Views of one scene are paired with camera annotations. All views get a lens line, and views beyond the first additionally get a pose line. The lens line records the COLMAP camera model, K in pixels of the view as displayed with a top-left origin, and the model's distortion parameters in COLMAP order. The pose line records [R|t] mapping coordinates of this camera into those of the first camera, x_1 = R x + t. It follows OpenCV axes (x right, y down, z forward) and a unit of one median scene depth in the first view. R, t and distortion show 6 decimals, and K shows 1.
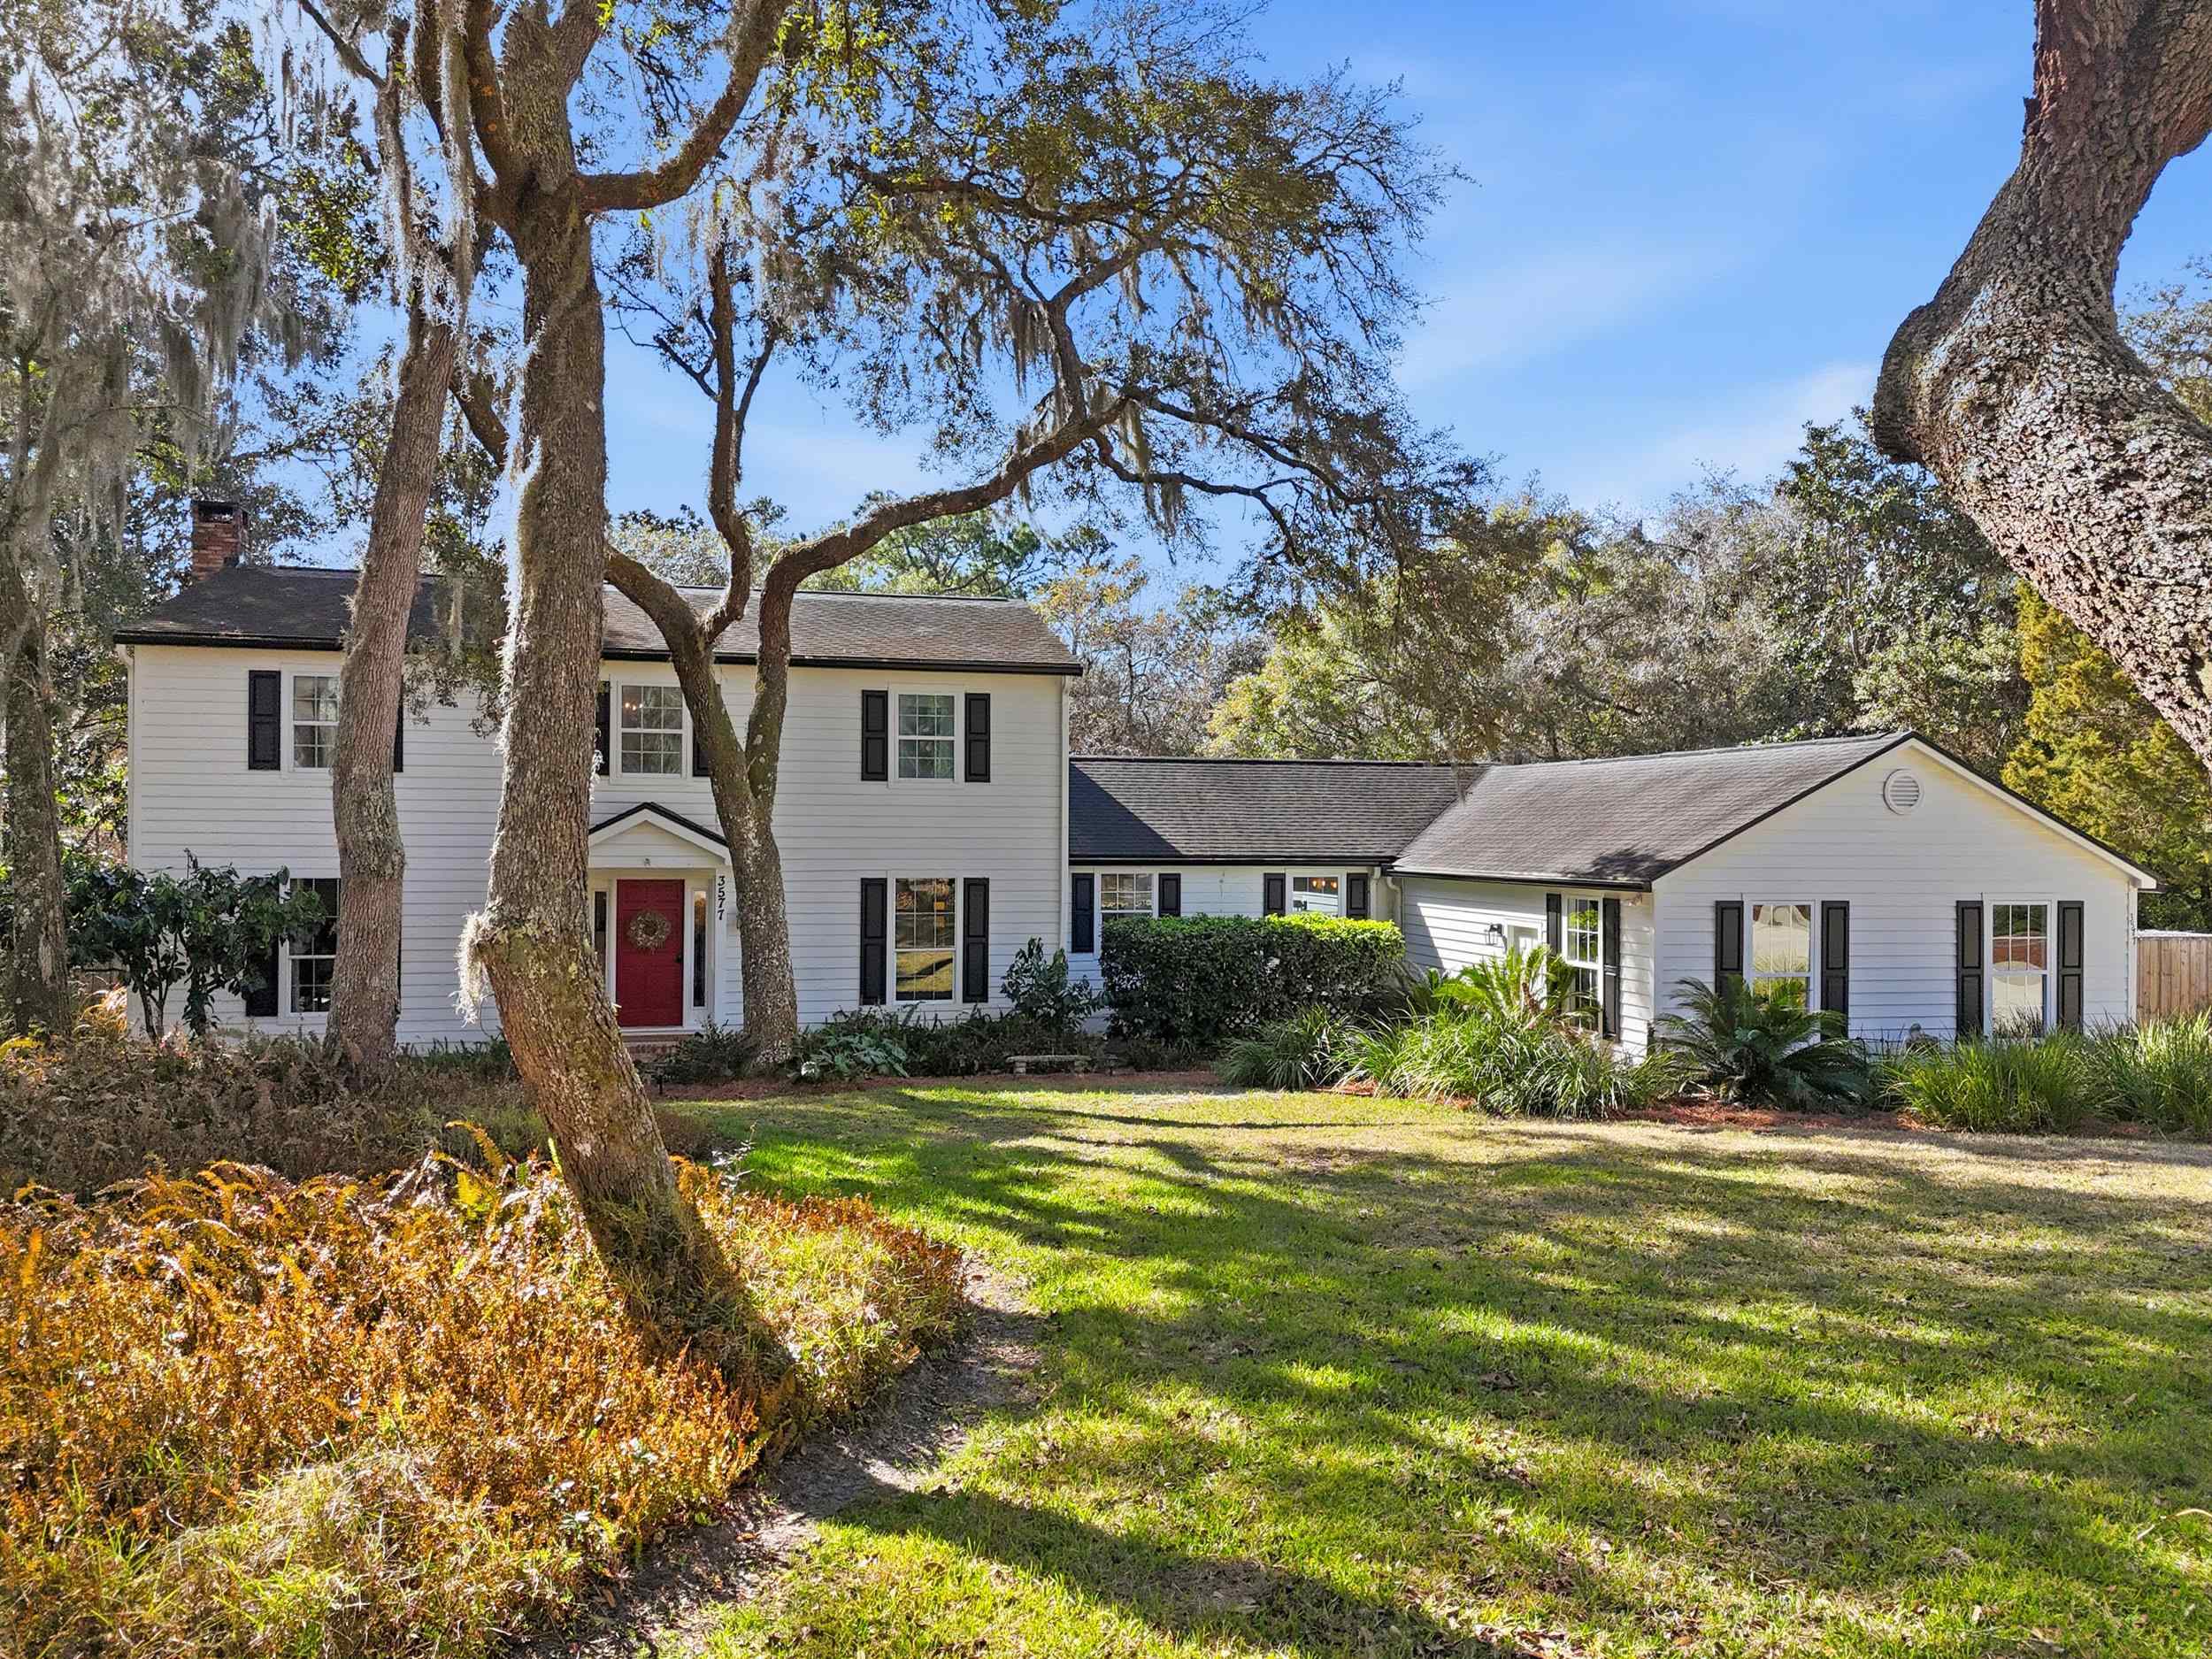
lens RADIAL K [[1597.1, 0, 1106.0], [0, 1597.1, 829.5], [0, 0, 1]] dist [0.070870, -0.091369]
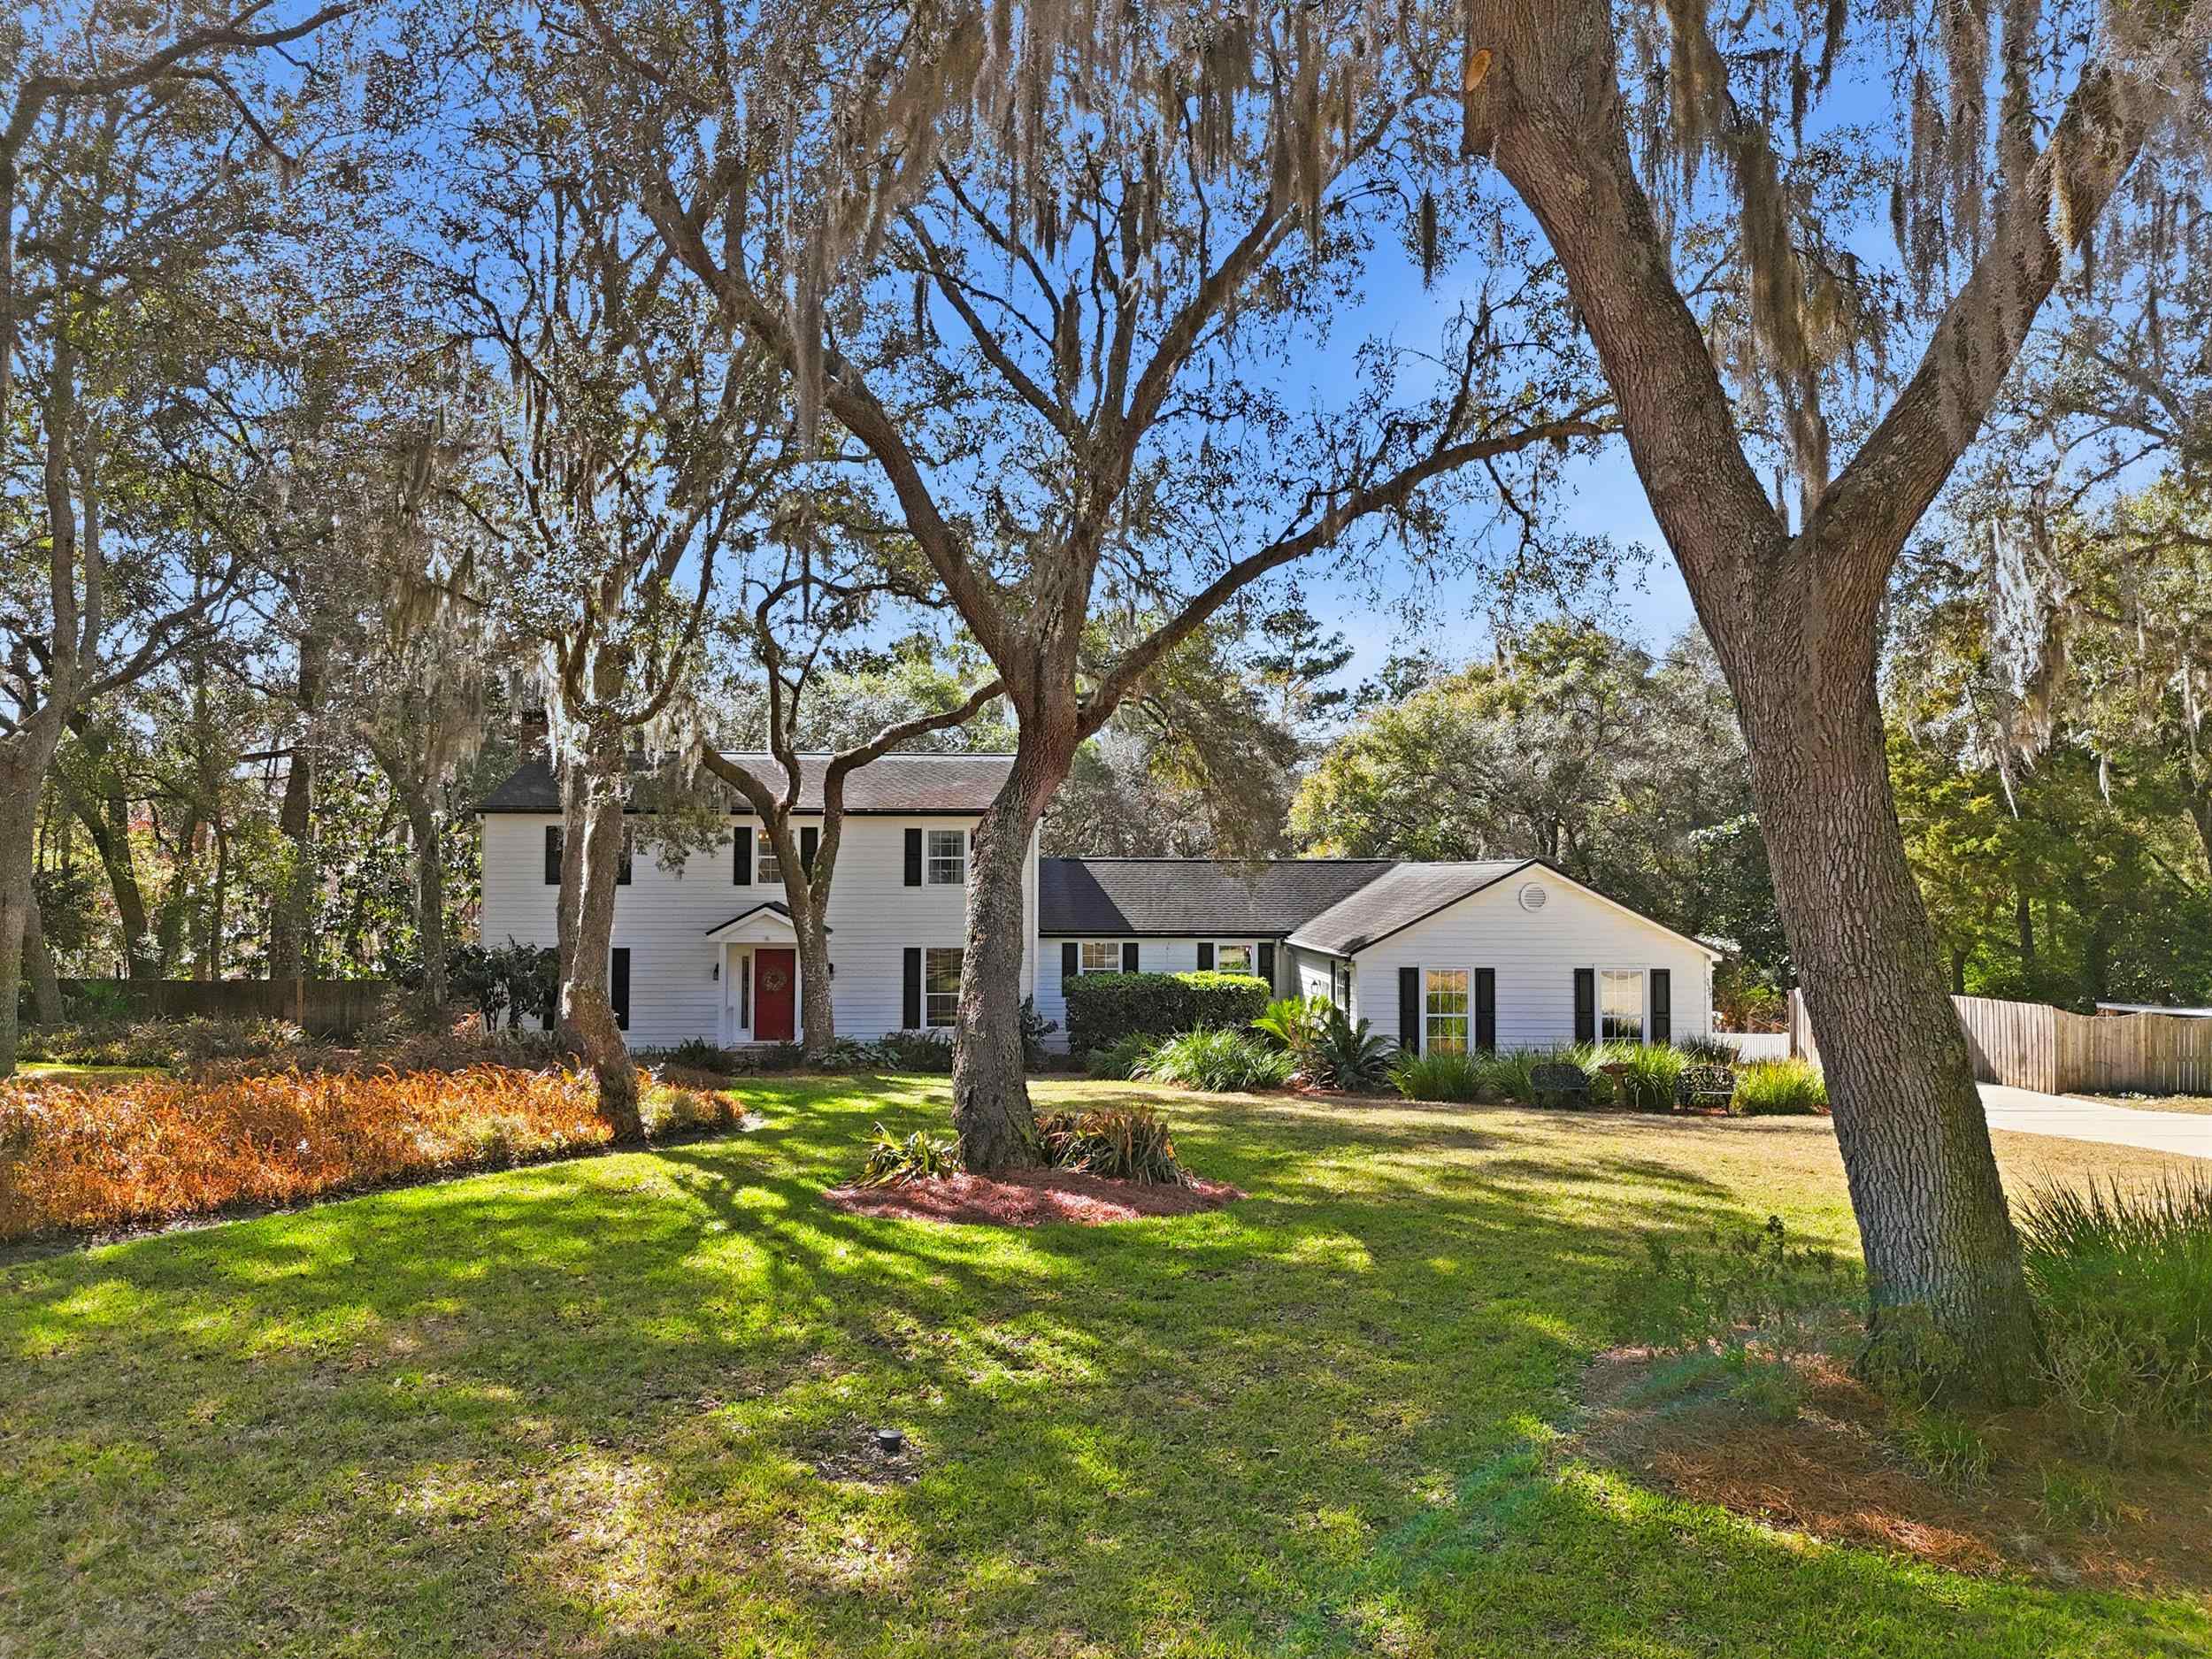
lens RADIAL K [[1597.1, 0, 1106.0], [0, 1597.1, 829.5], [0, 0, 1]] dist [0.070870, -0.091369]
pose [[0.983532, -0.008850, -0.180519, 0.326239], [0.003678, 0.999574, -0.028966, -0.039847], [0.180698, 0.027825, 0.983145, -0.514093]]
